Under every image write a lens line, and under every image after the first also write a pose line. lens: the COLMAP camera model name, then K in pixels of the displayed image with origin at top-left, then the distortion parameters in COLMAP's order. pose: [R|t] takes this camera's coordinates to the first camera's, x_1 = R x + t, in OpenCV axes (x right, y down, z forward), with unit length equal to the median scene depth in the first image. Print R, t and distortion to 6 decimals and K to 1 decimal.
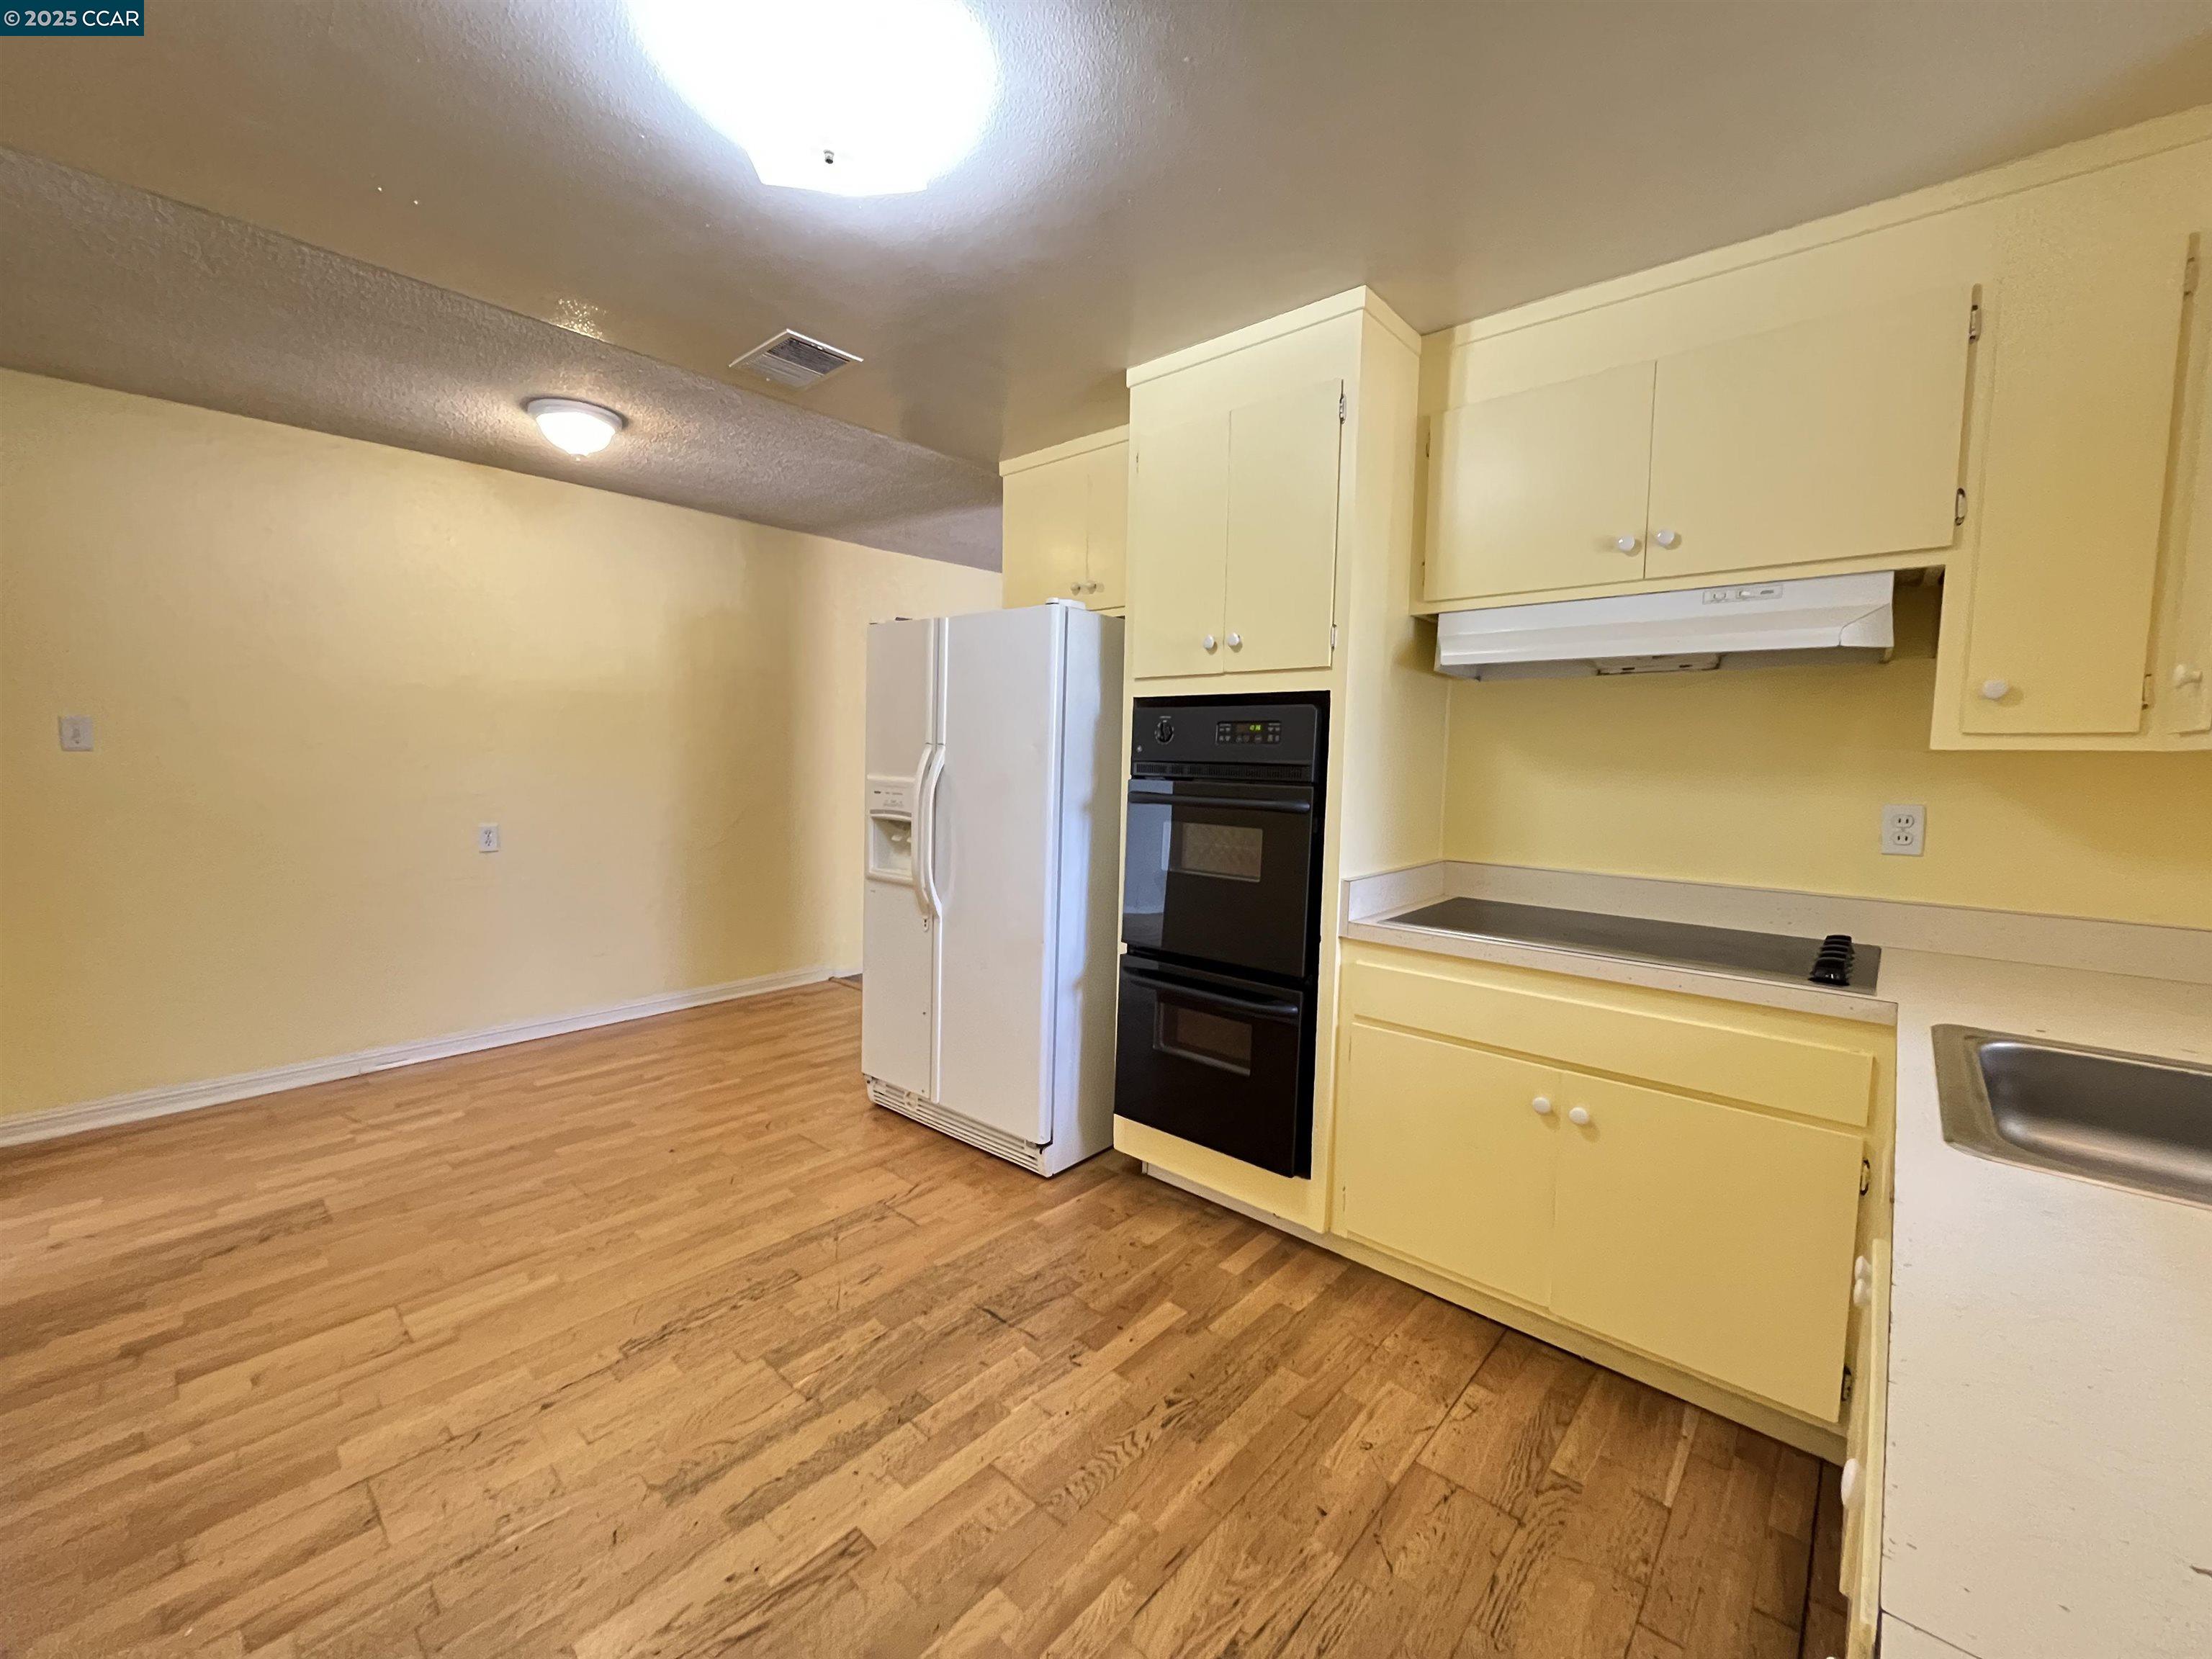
lens RADIAL K [[890.7, 0, 1098.0], [0, 890.7, 823.4], [0, 0, 1]] dist [-0.003384, 0.000363]
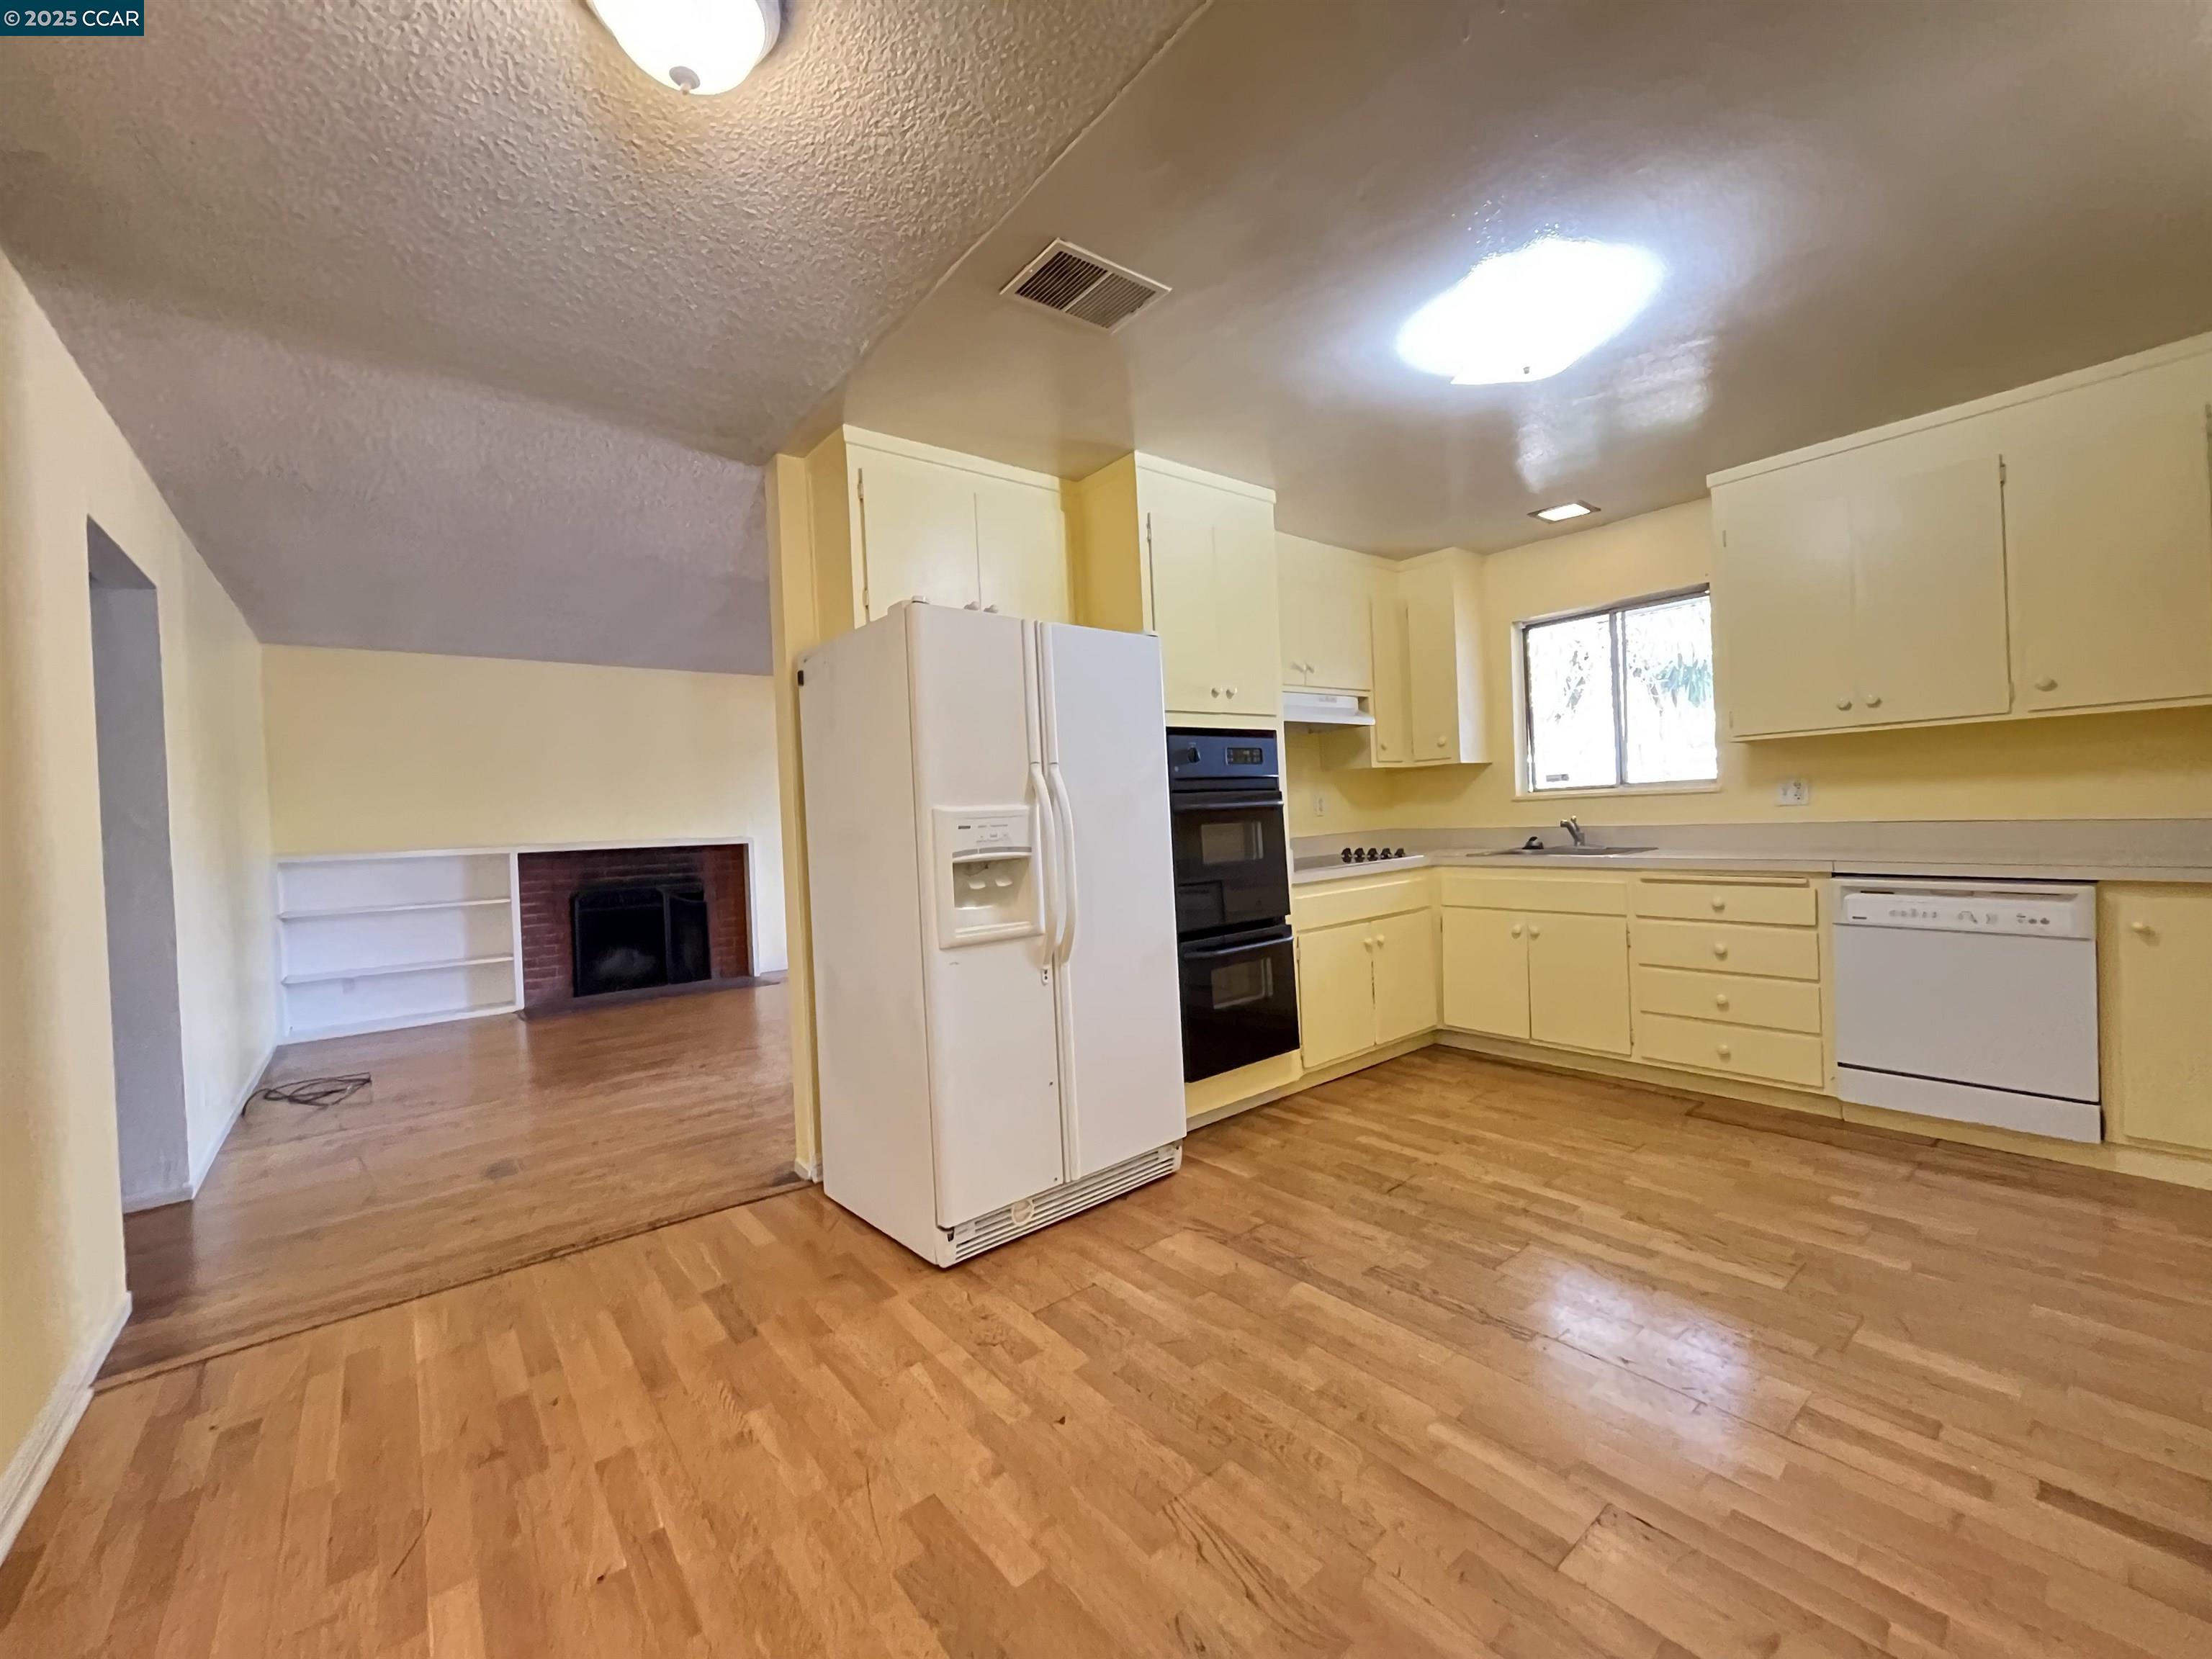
lens RADIAL K [[890.7, 0, 1098.0], [0, 890.7, 823.4], [0, 0, 1]] dist [-0.003384, 0.000363]
pose [[0.163416, -0.037908, 0.985829, -1.304595], [0.126220, 0.991853, 0.017216, -0.050165], [-0.978450, 0.121618, 0.166870, 1.023634]]
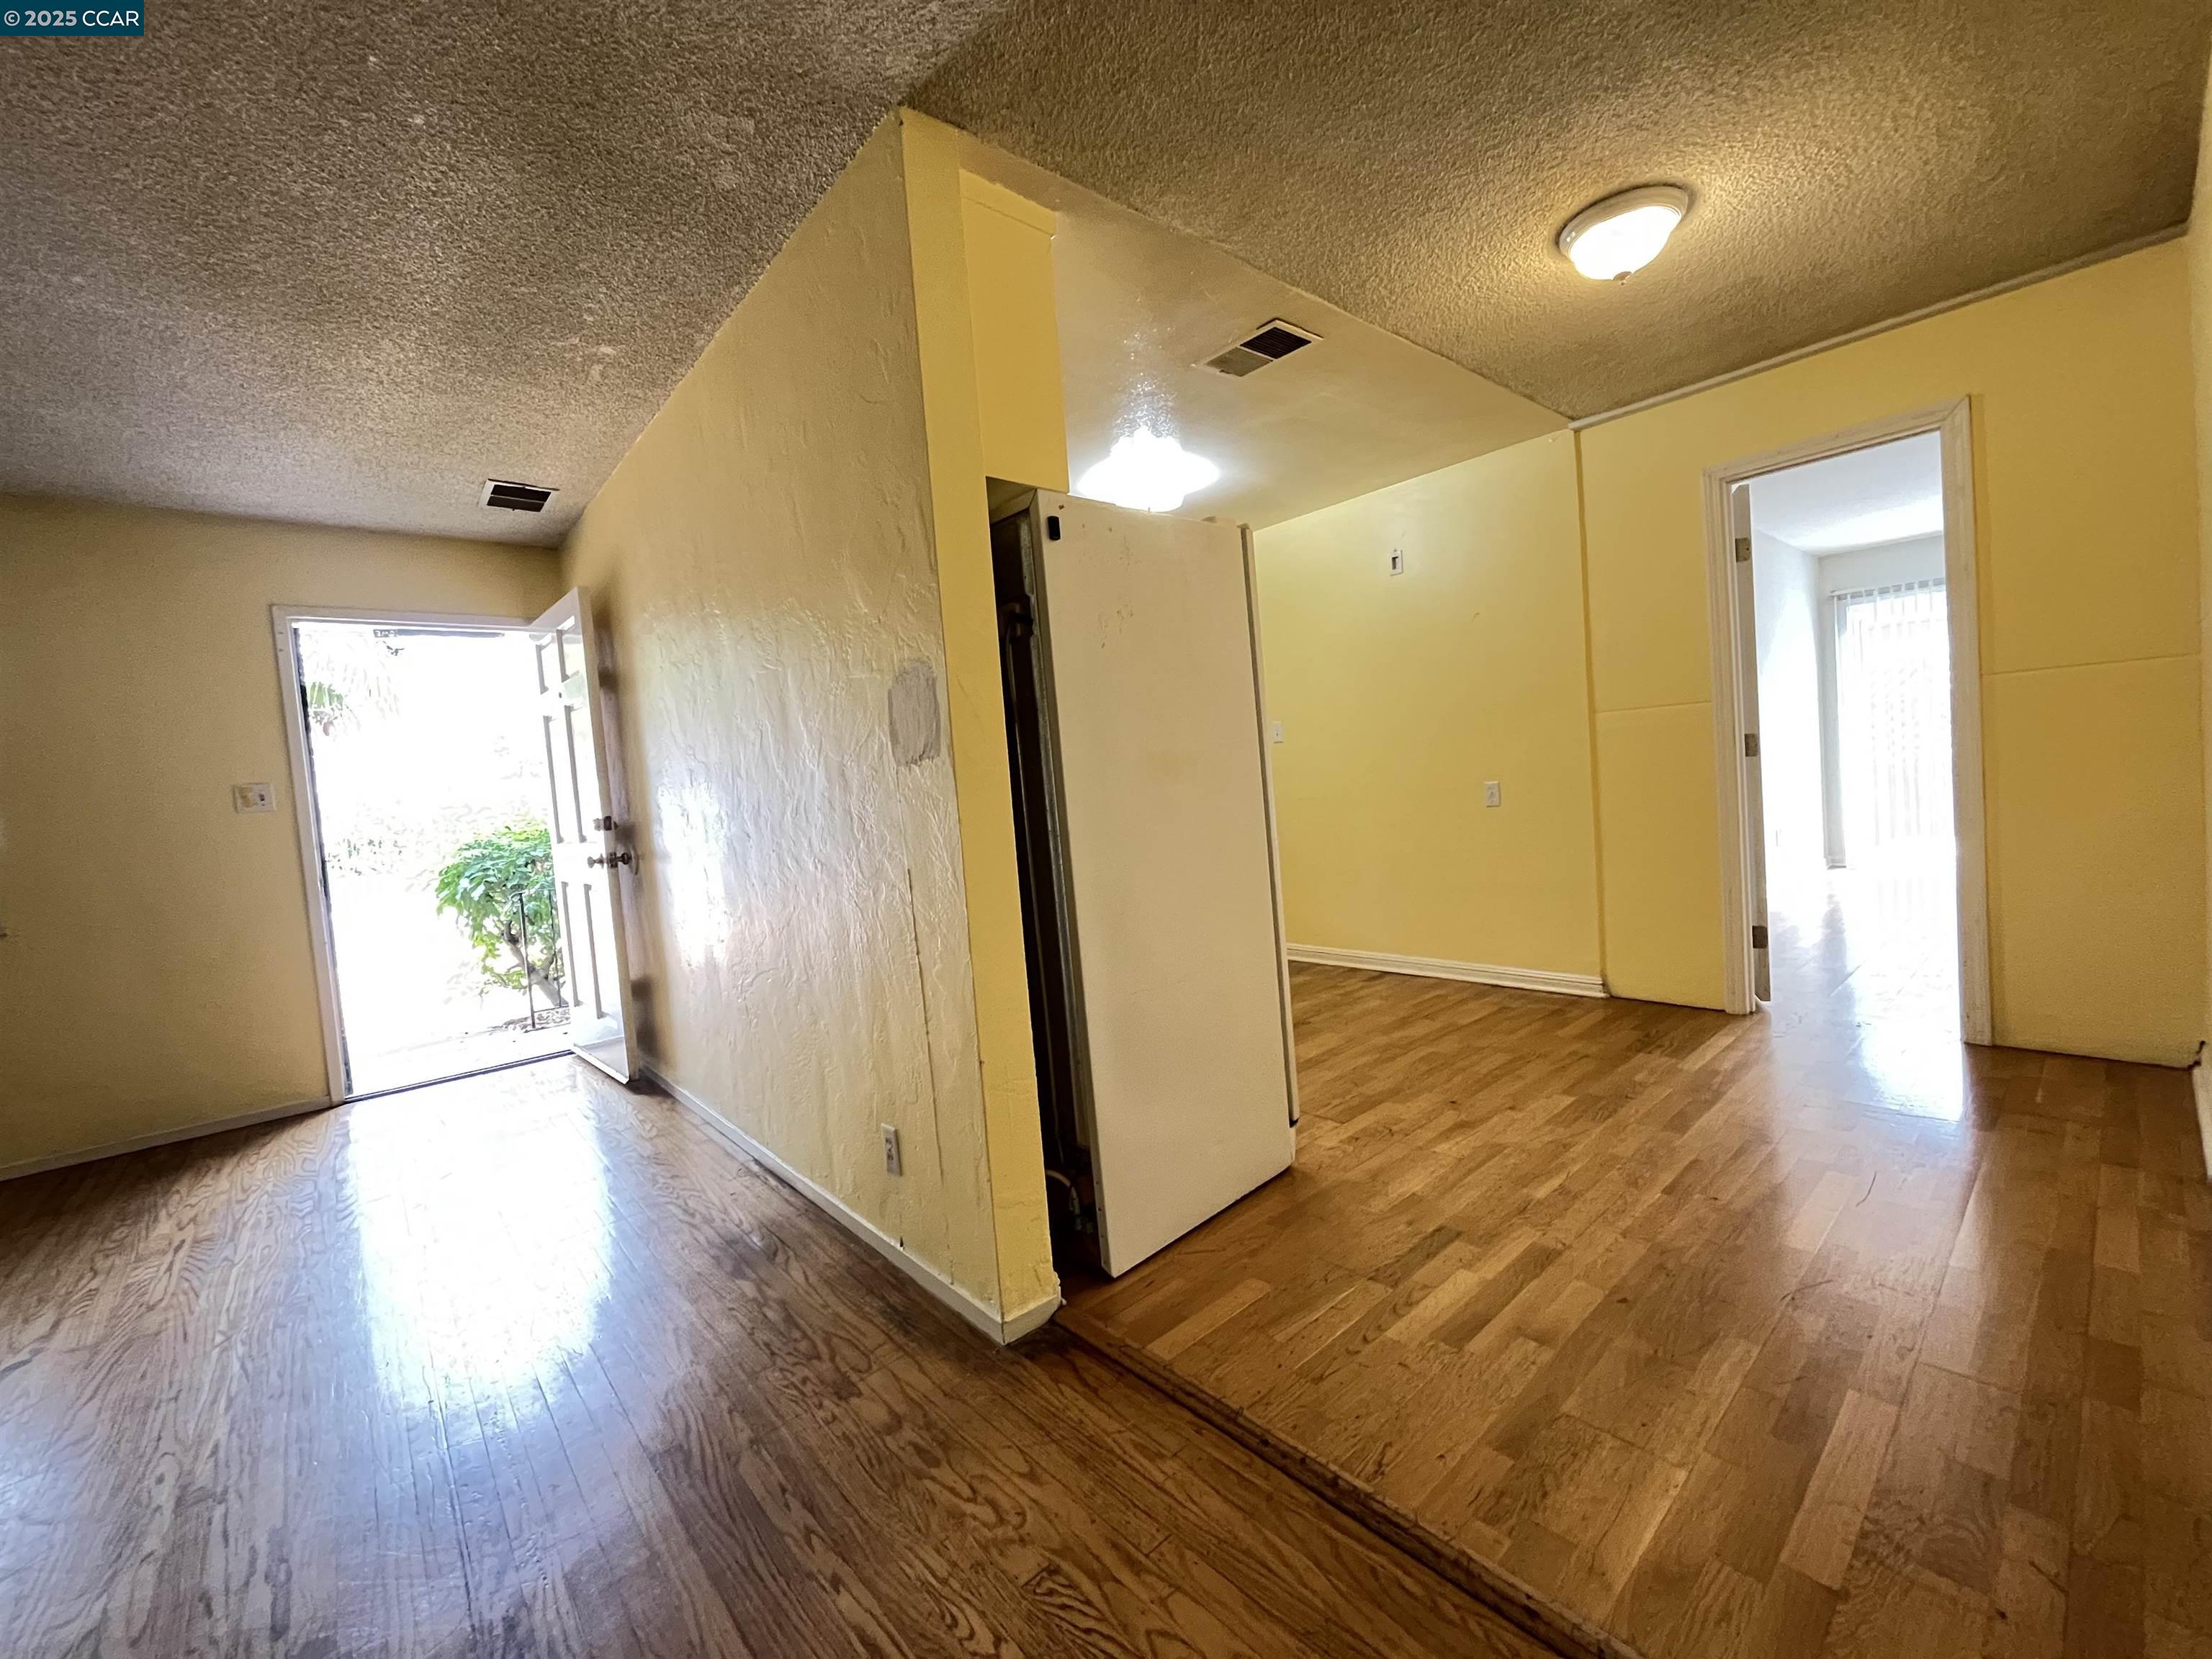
lens RADIAL K [[890.7, 0, 1098.0], [0, 890.7, 823.4], [0, 0, 1]] dist [-0.003384, 0.000363]
pose [[-0.990239, 0.051777, 0.129404, -0.288524], [0.068623, 0.989226, 0.129319, -0.113769], [-0.121314, 0.136937, -0.983123, 2.447171]]
